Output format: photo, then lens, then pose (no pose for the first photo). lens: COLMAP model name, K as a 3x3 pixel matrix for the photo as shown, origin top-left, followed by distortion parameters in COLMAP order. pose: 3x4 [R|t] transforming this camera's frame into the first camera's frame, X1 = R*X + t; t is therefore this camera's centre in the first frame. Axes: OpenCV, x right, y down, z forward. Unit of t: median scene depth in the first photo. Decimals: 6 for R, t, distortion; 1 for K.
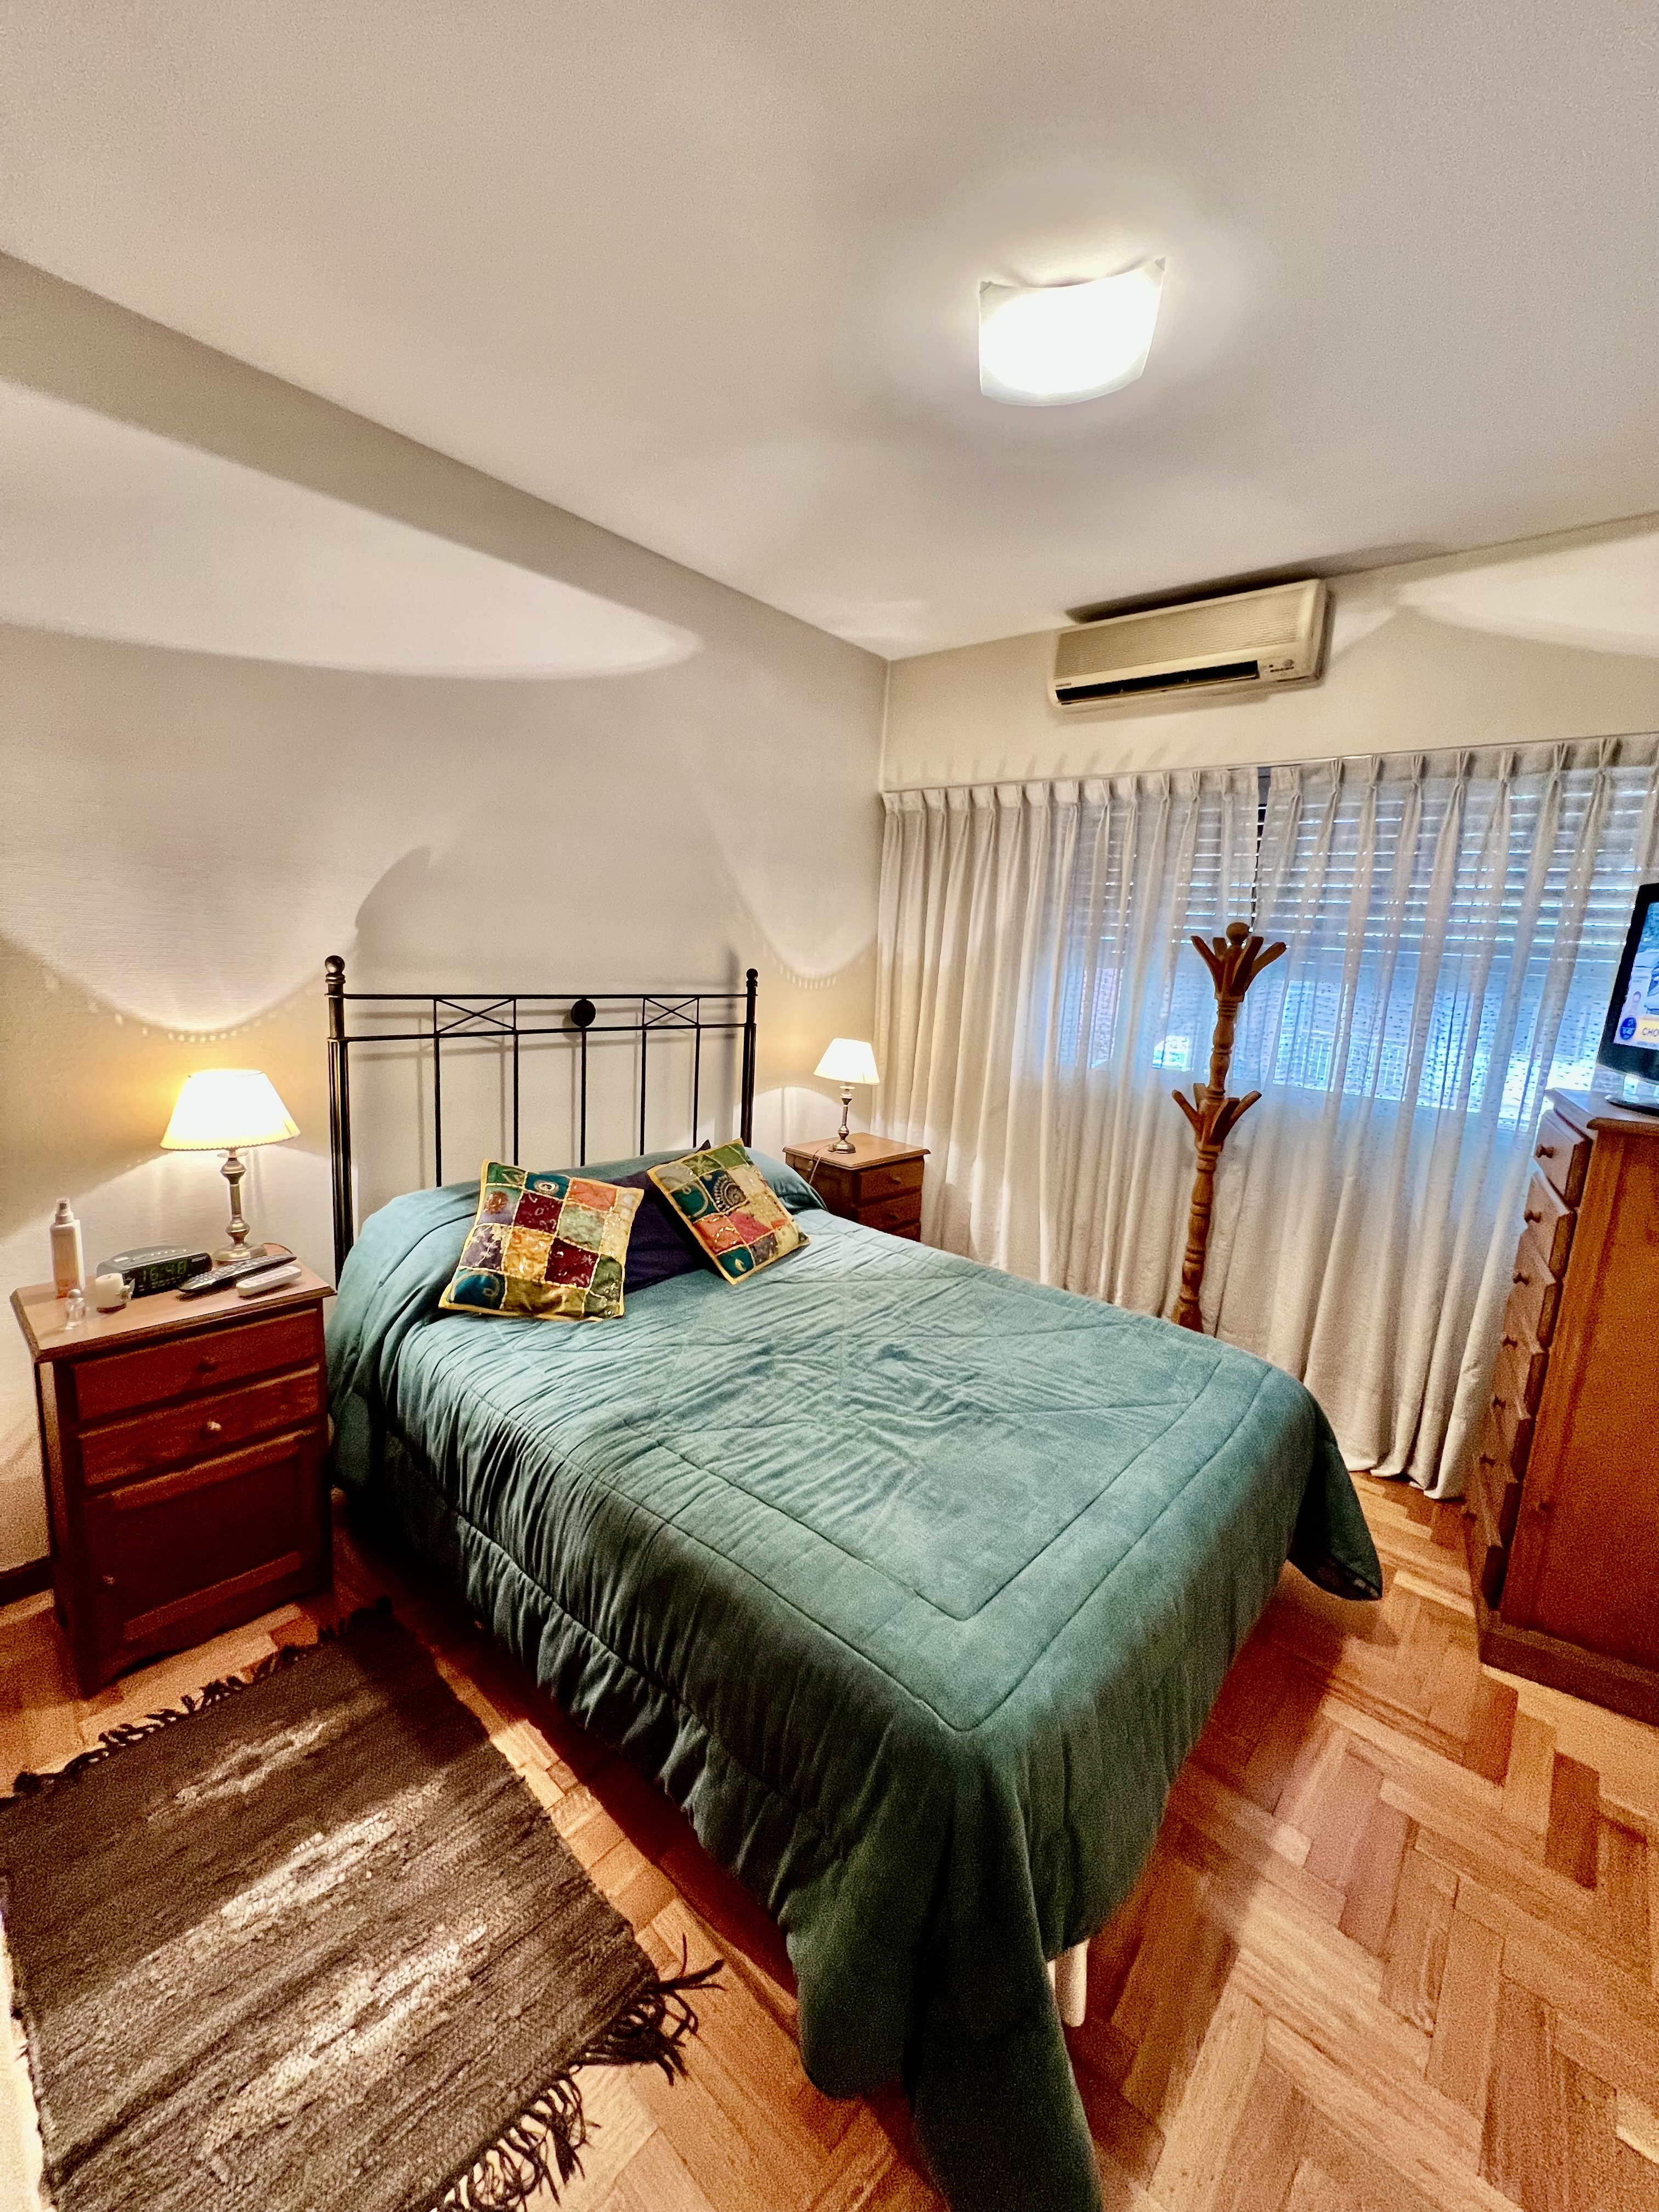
lens RADIAL K [[889.0, 0, 837.4], [0, 889.0, 1099.6], [0, 0, 1]] dist [0.001706, 0.000054]
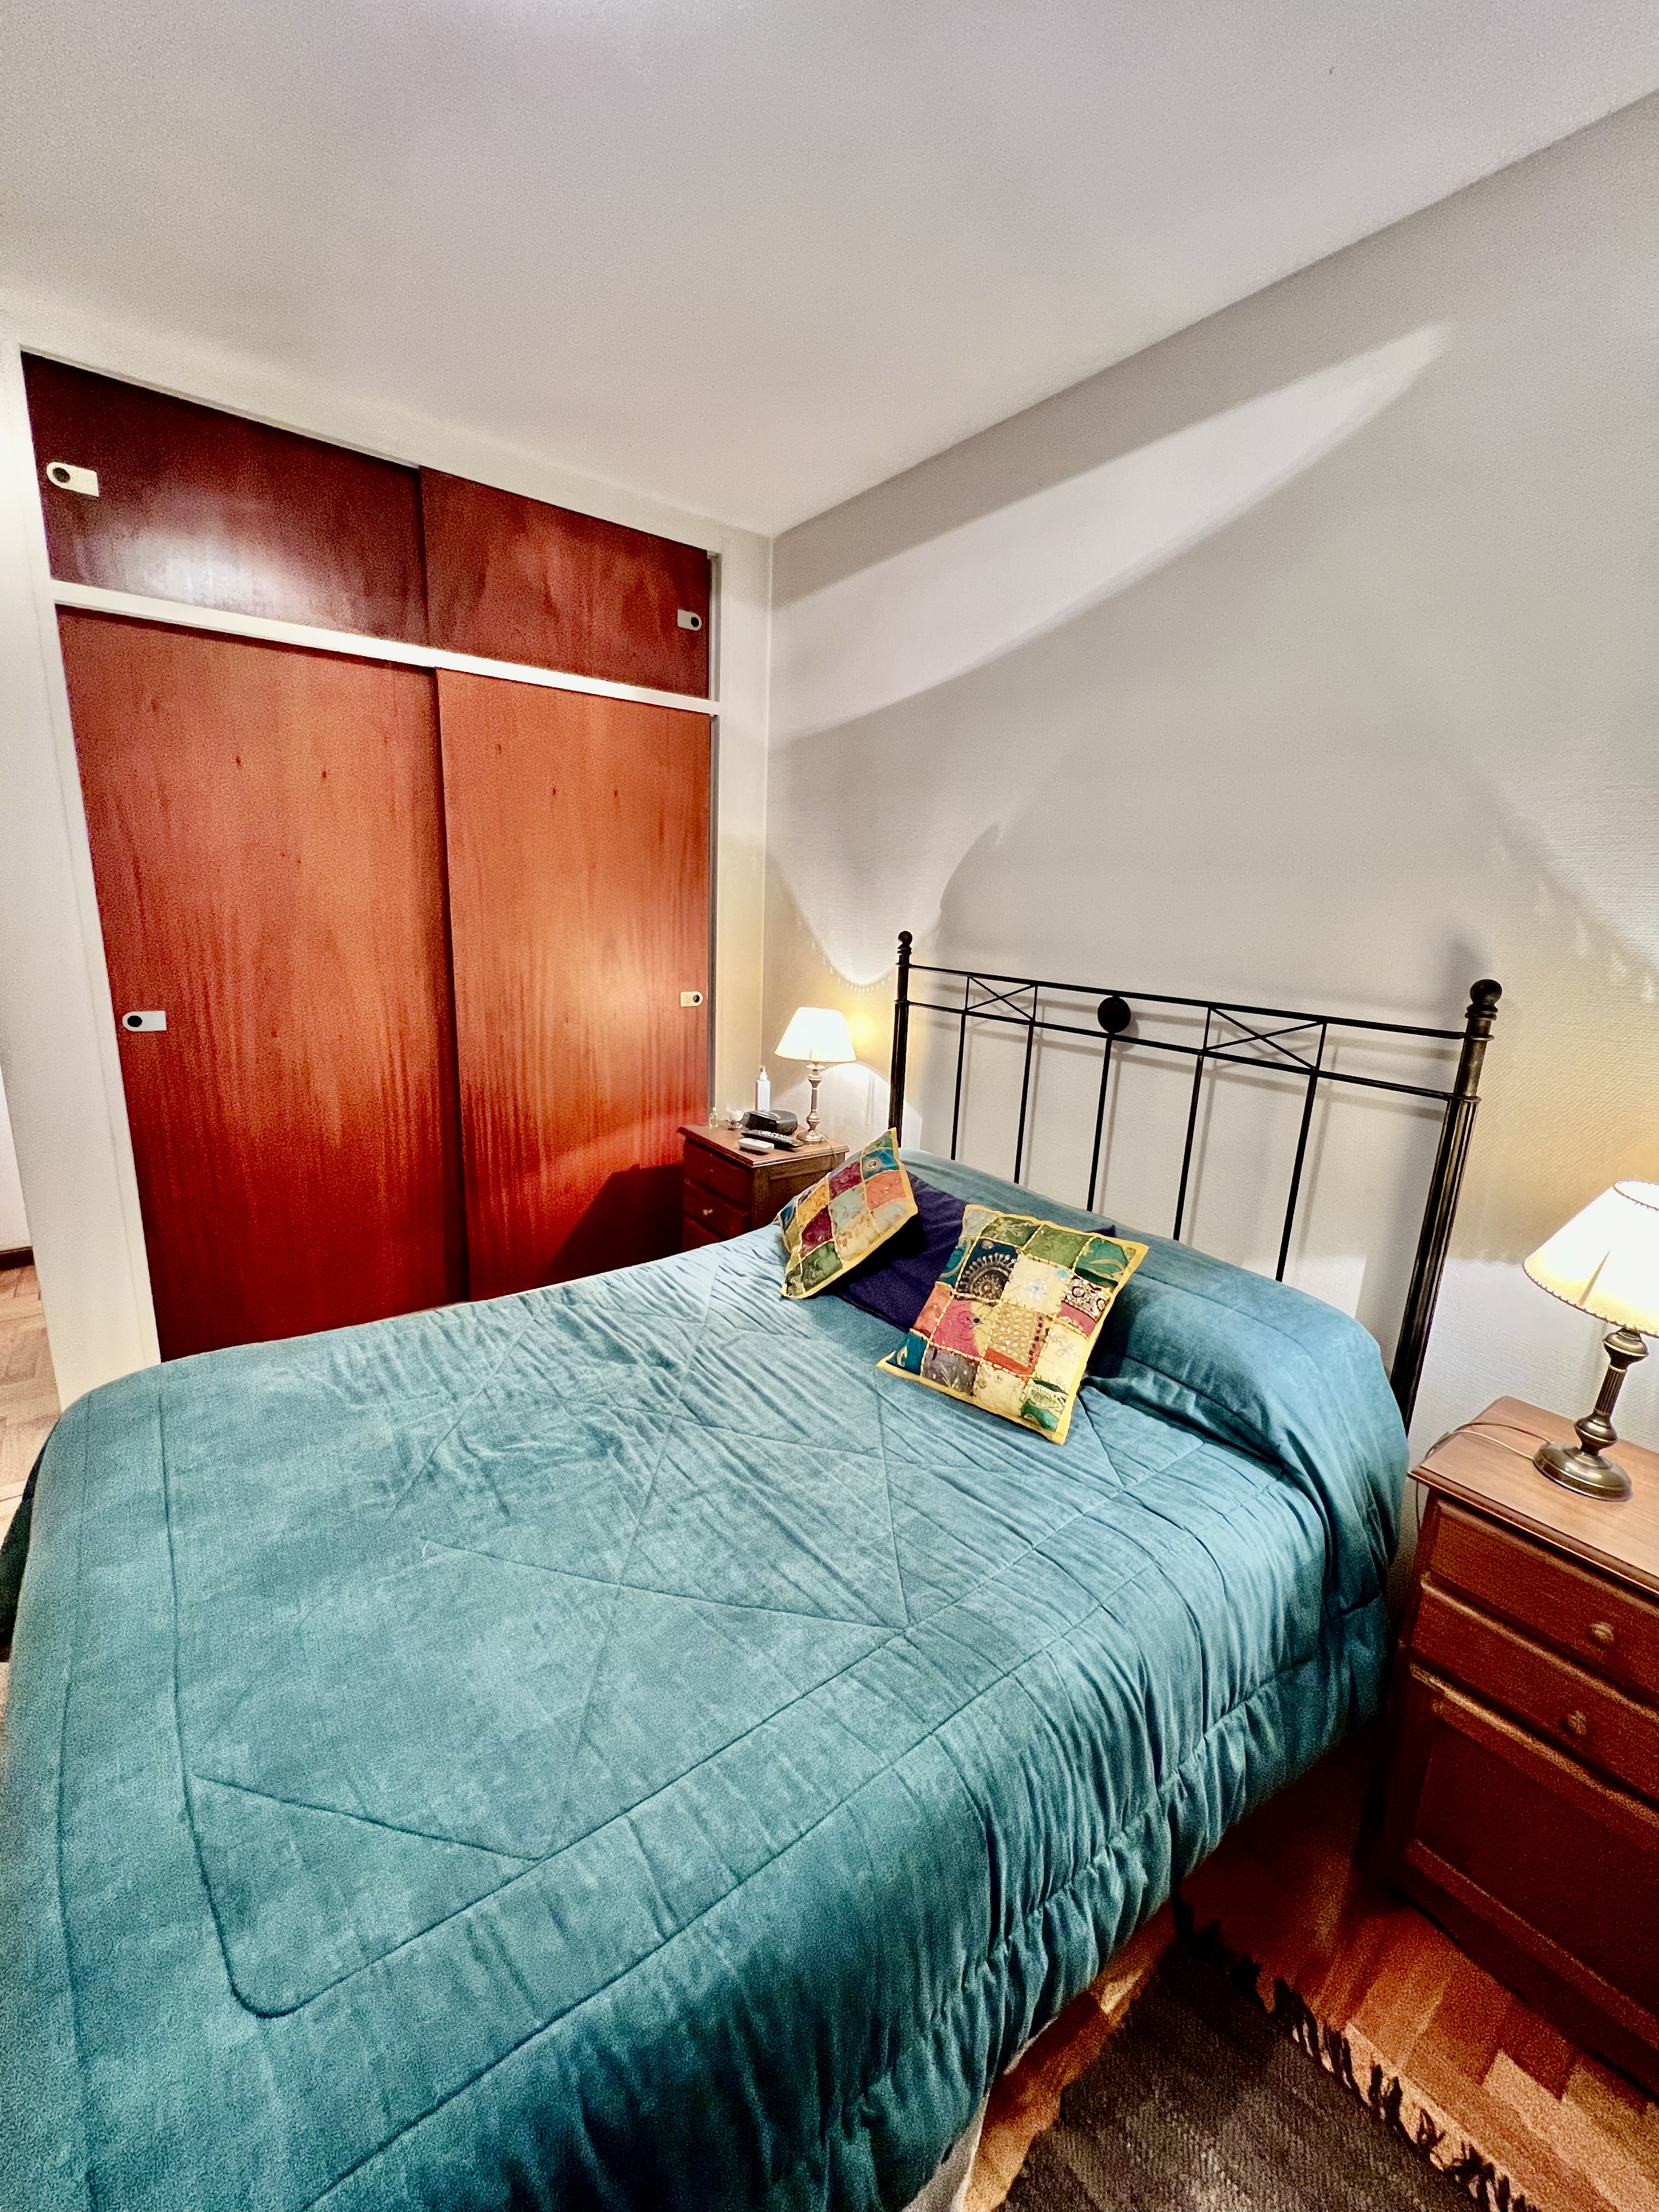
lens RADIAL K [[889.0, 0, 837.0], [0, 889.0, 1106.5], [0, 0, 1]] dist [0.001706, 0.000054]
pose [[-0.195164, 0.158024, -0.967956, 0.530225], [-0.217851, 0.955295, 0.199881, -0.128430], [0.956270, 0.249880, -0.152013, 0.951516]]
